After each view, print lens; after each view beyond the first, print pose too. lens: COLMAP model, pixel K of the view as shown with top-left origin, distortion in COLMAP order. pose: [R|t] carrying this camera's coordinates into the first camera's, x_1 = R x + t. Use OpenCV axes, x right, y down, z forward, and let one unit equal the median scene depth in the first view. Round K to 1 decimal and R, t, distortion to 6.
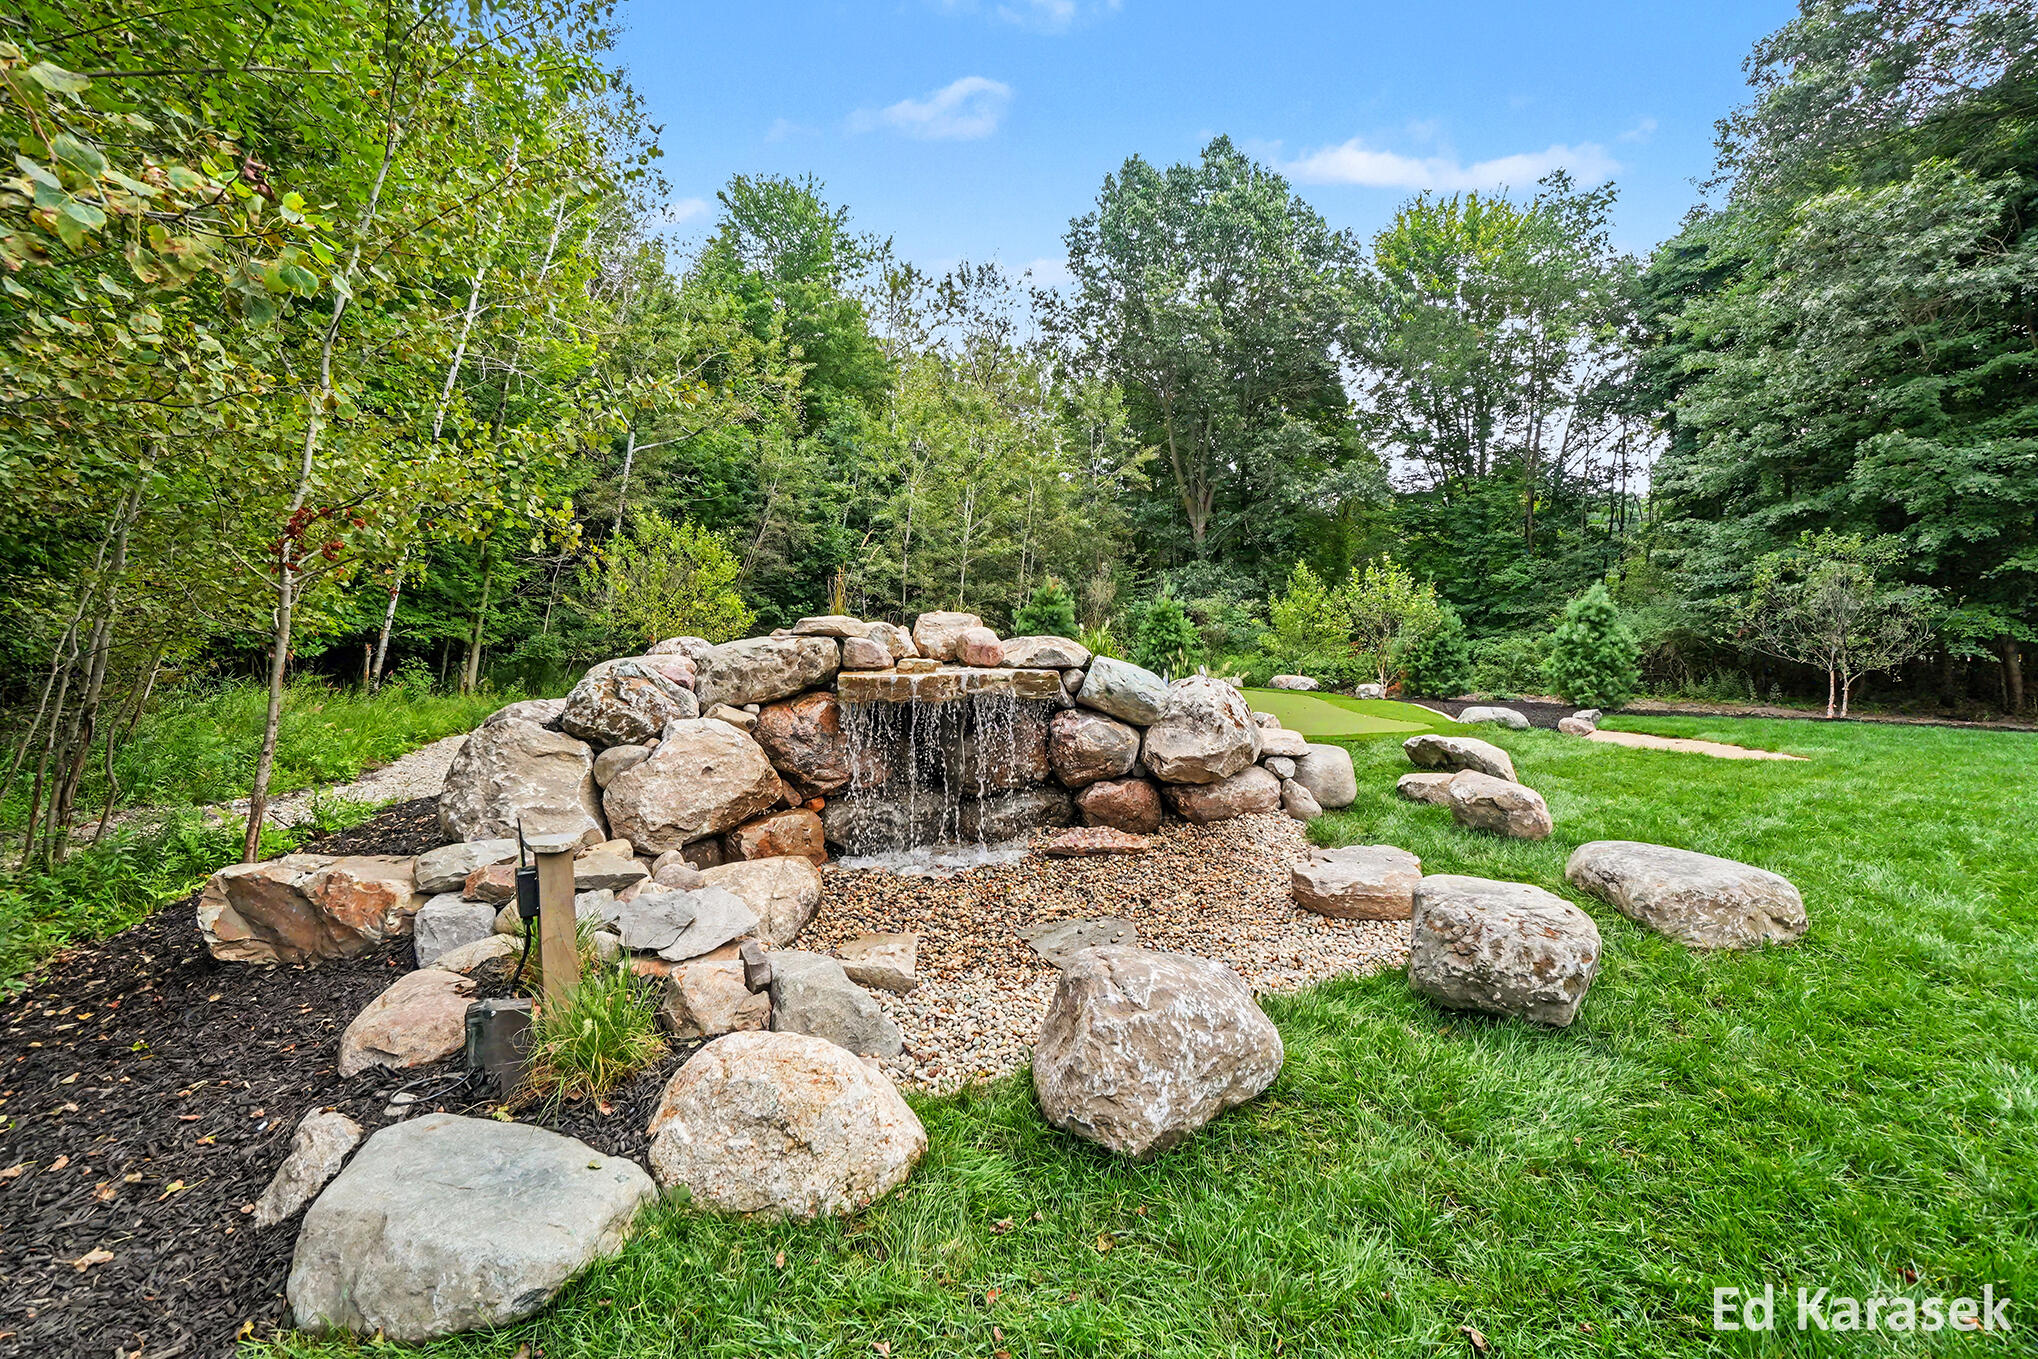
lens RADIAL K [[912.7, 0, 997.9], [0, 912.7, 673.2], [0, 0, 1]] dist [-0.046449, 0.001201]
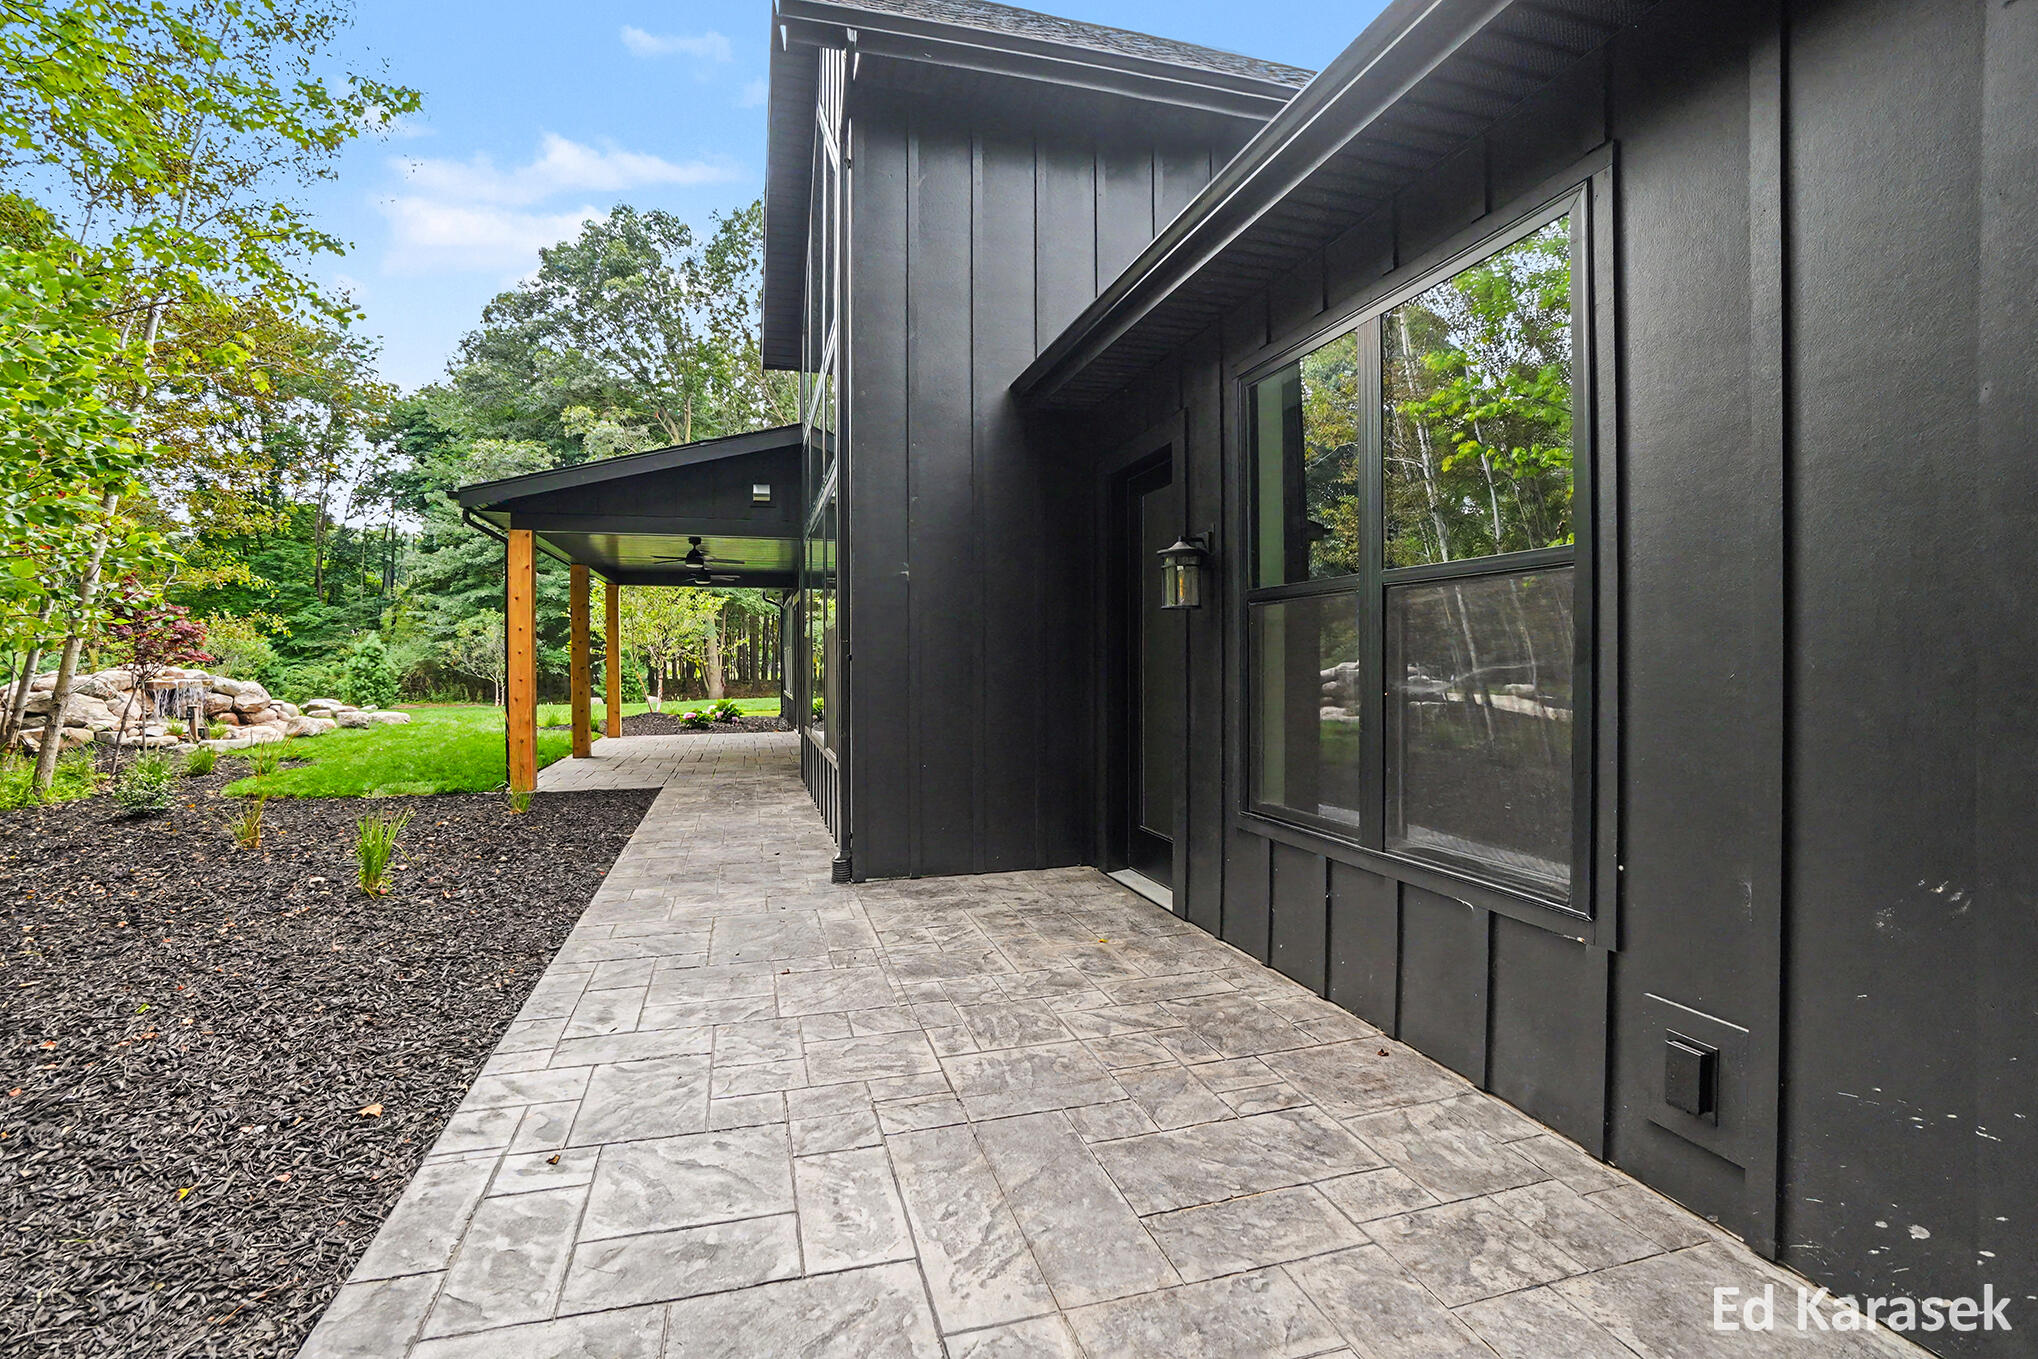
lens RADIAL K [[912.7, 0, 997.9], [0, 912.7, 673.2], [0, 0, 1]] dist [-0.046449, 0.001201]
pose [[0.365772, -0.014162, 0.930597, -0.439685], [0.040956, 0.999161, -0.000892, 0.022474], [-0.929803, 0.038440, 0.366045, -0.671825]]
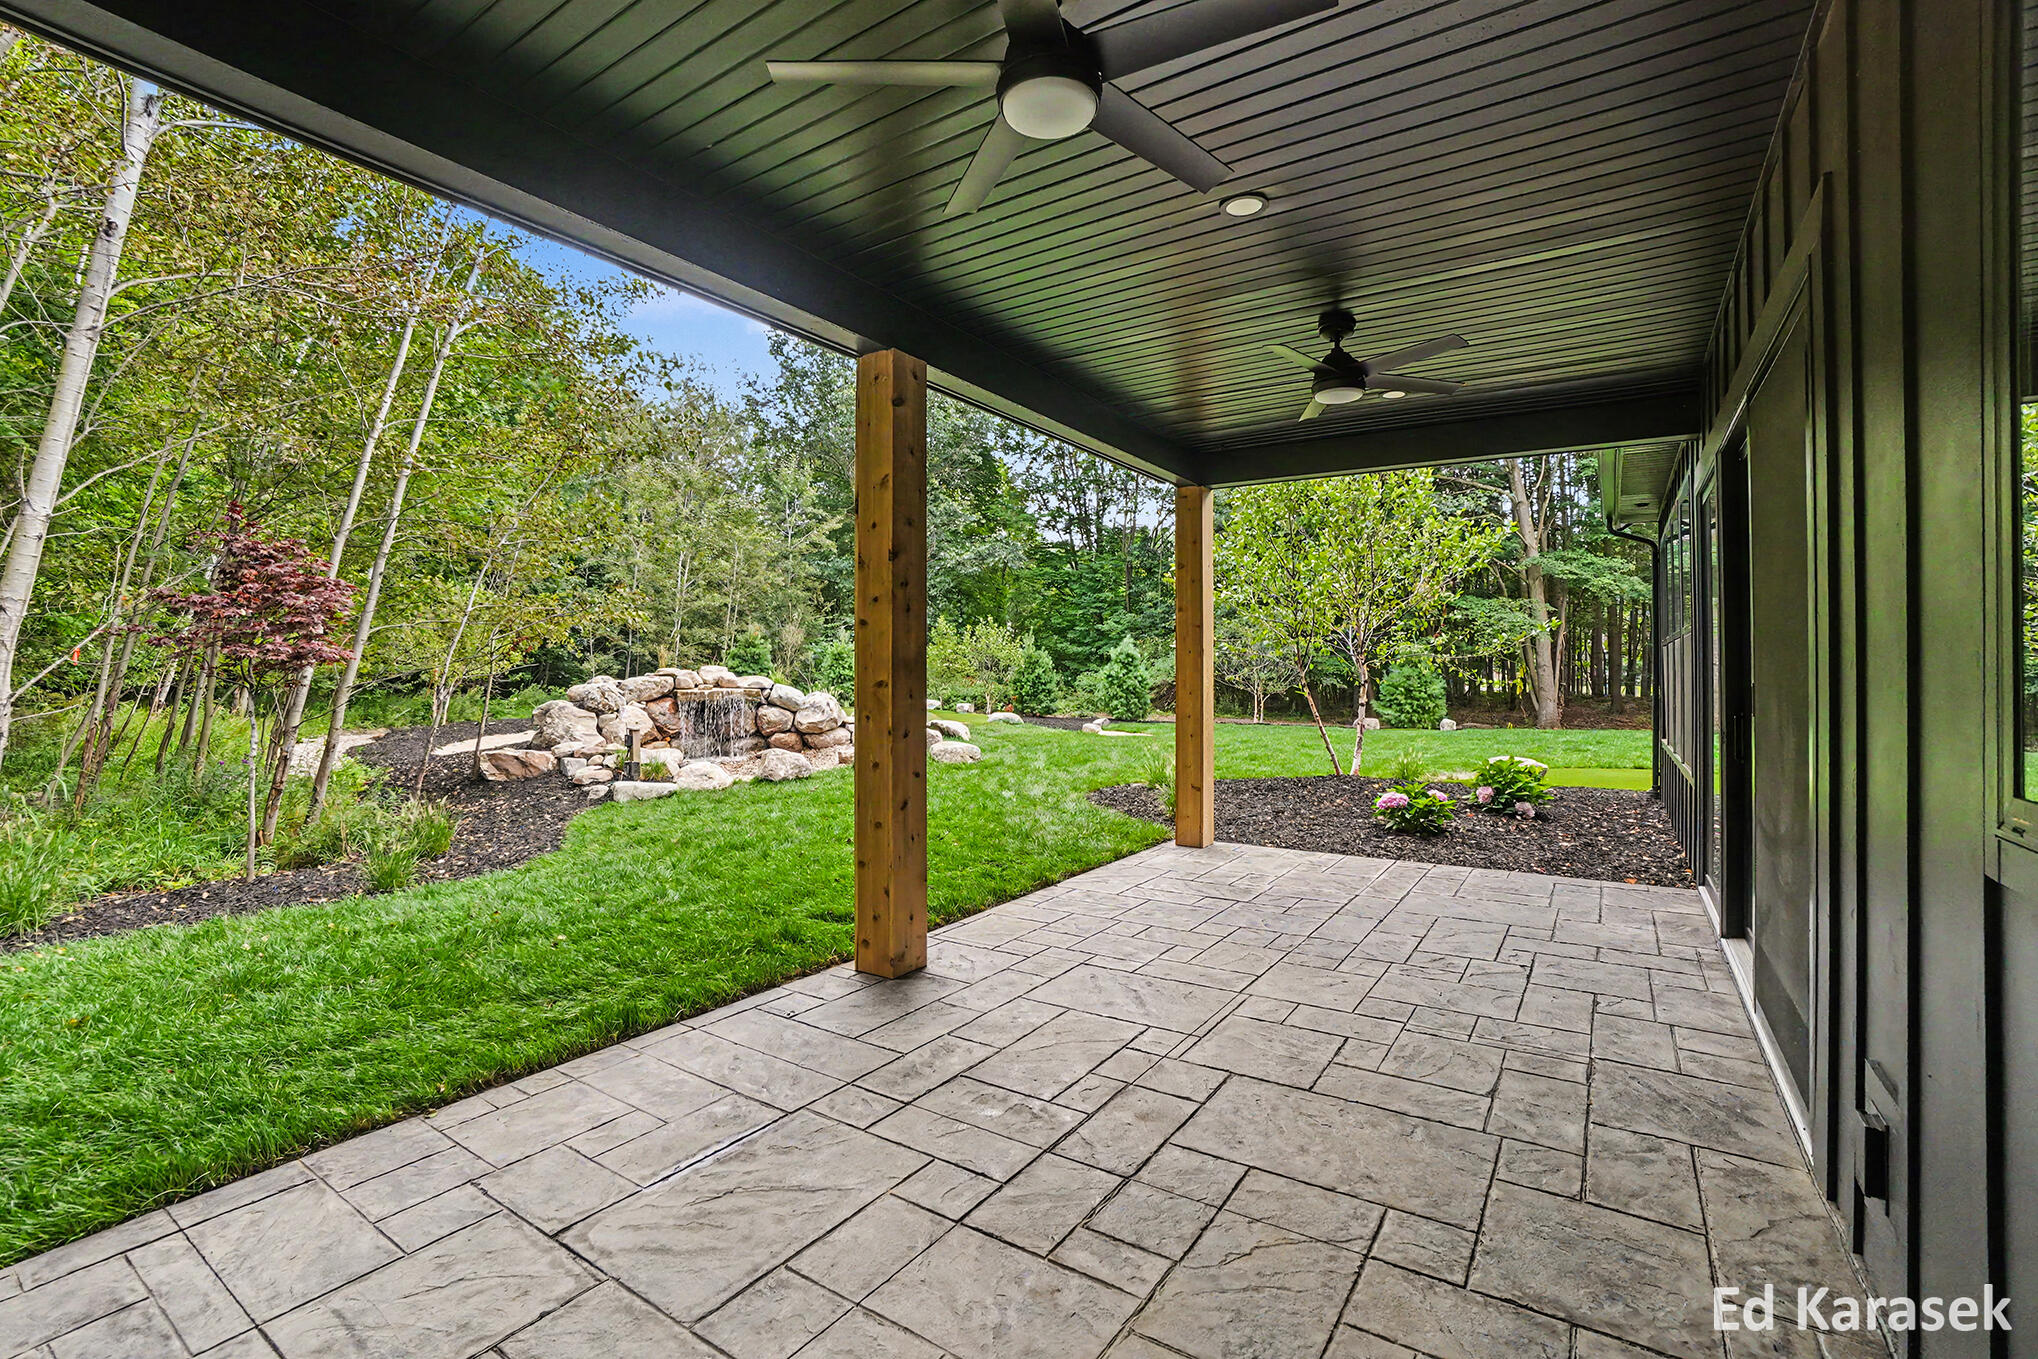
lens RADIAL K [[912.7, 0, 997.9], [0, 912.7, 673.2], [0, 0, 1]] dist [-0.046449, 0.001201]
pose [[0.947668, 0.002206, 0.319249, -0.027778], [0.009064, 0.999387, -0.033814, 0.010404], [-0.319128, 0.034938, 0.947067, -0.387134]]
